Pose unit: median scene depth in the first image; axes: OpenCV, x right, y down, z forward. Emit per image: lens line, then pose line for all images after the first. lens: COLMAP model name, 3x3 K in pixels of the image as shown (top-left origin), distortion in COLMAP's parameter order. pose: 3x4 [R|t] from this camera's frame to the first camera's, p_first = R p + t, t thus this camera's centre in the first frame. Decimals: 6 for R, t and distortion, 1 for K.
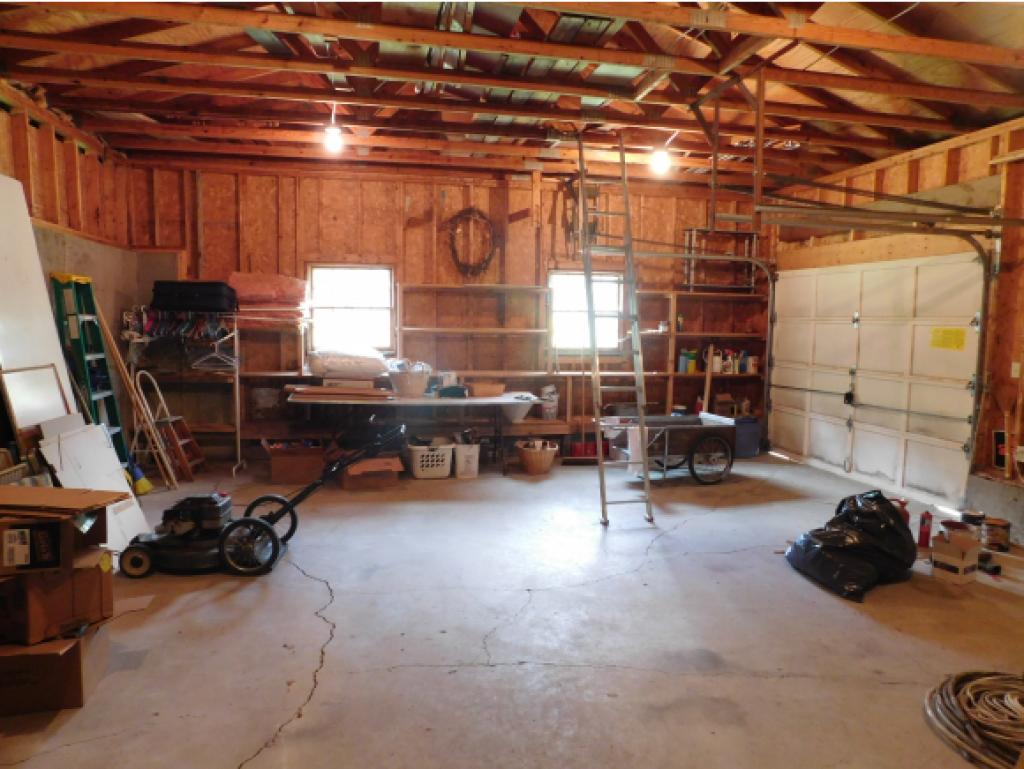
lens RADIAL K [[680.2, 0, 510.5], [0, 680.2, 390.1], [0, 0, 1]] dist [-0.047745, 0.032470]
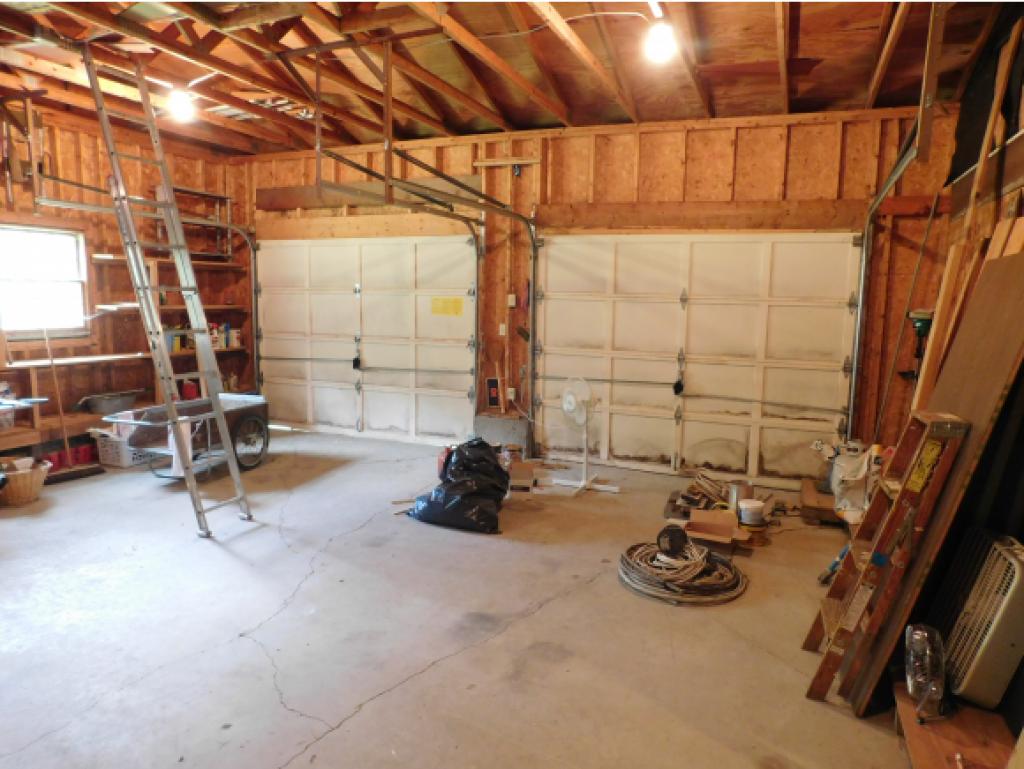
lens RADIAL K [[680.2, 0, 510.8], [0, 680.2, 387.1], [0, 0, 1]] dist [-0.047745, 0.032470]
pose [[0.582016, -0.114108, 0.805132, -0.242003], [0.078927, 0.993358, 0.083730, -0.022568], [-0.809338, 0.014815, 0.587156, 0.168522]]
